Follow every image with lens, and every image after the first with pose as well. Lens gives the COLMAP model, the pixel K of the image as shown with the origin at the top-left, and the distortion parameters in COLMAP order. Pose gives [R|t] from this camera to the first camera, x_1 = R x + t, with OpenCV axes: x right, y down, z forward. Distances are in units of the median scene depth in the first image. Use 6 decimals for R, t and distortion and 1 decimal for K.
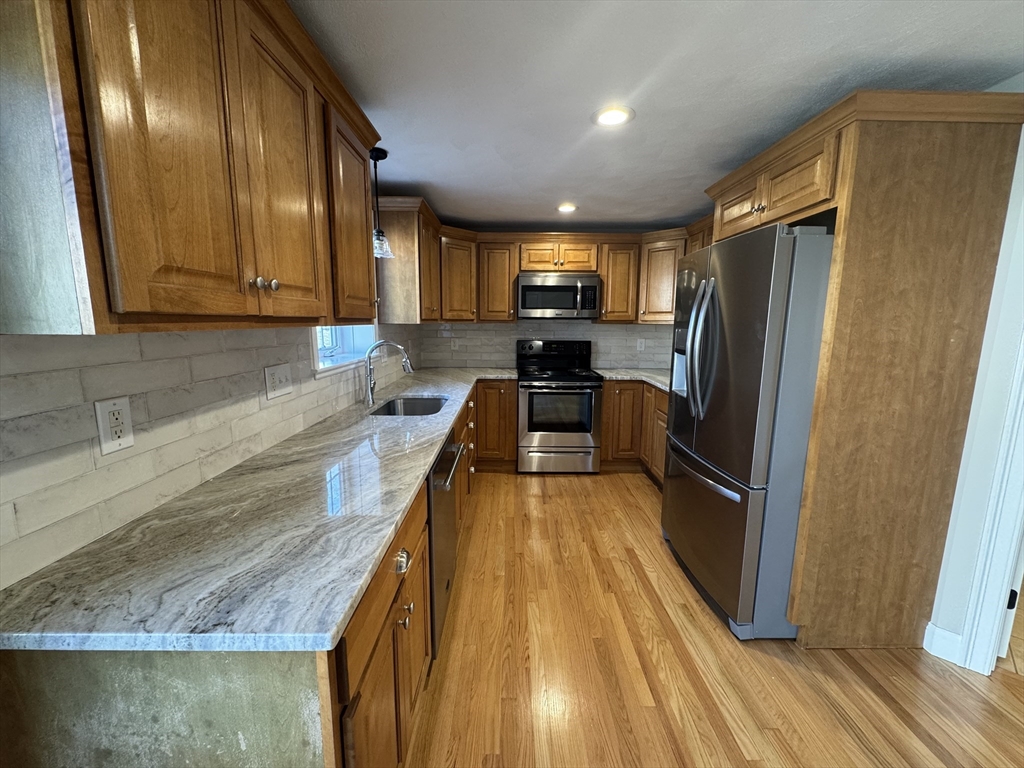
lens RADIAL K [[409.3, 0, 512.5], [0, 409.3, 384.1], [0, 0, 1]] dist [-0.004355, 0.000306]
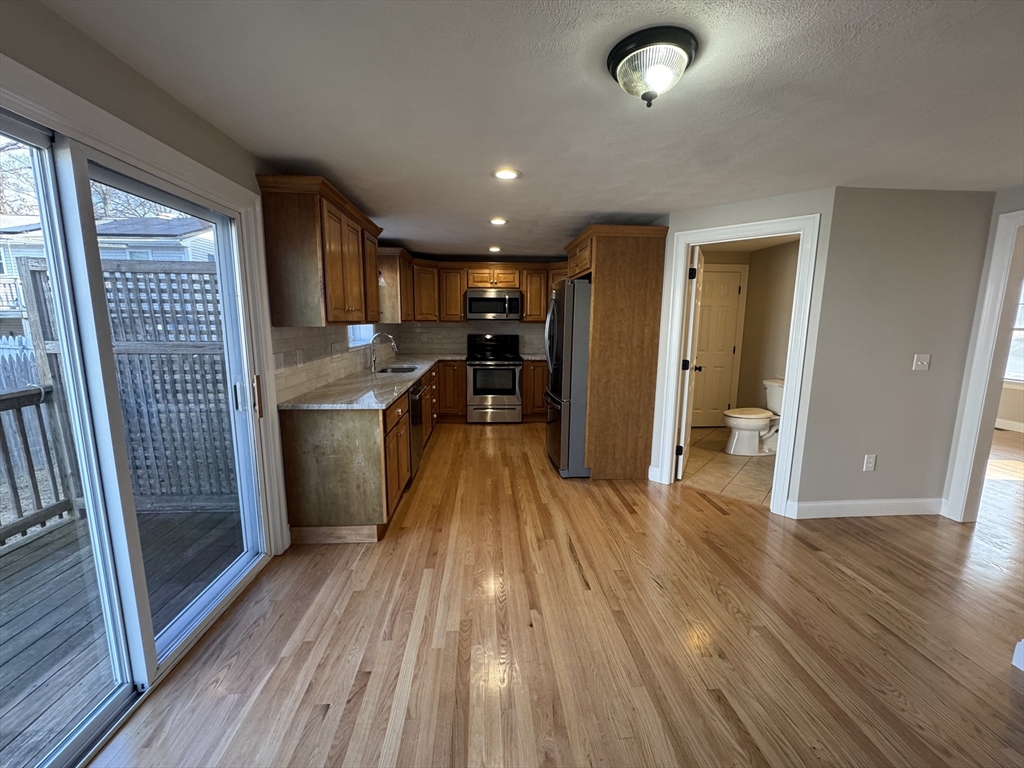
lens RADIAL K [[409.3, 0, 511.5], [0, 409.3, 385.1], [0, 0, 1]] dist [-0.004355, 0.000306]
pose [[0.998315, -0.008133, 0.057462, 0.132110], [0.007891, 0.999959, 0.004433, 0.106197], [-0.057496, -0.003973, 0.998338, -0.733164]]
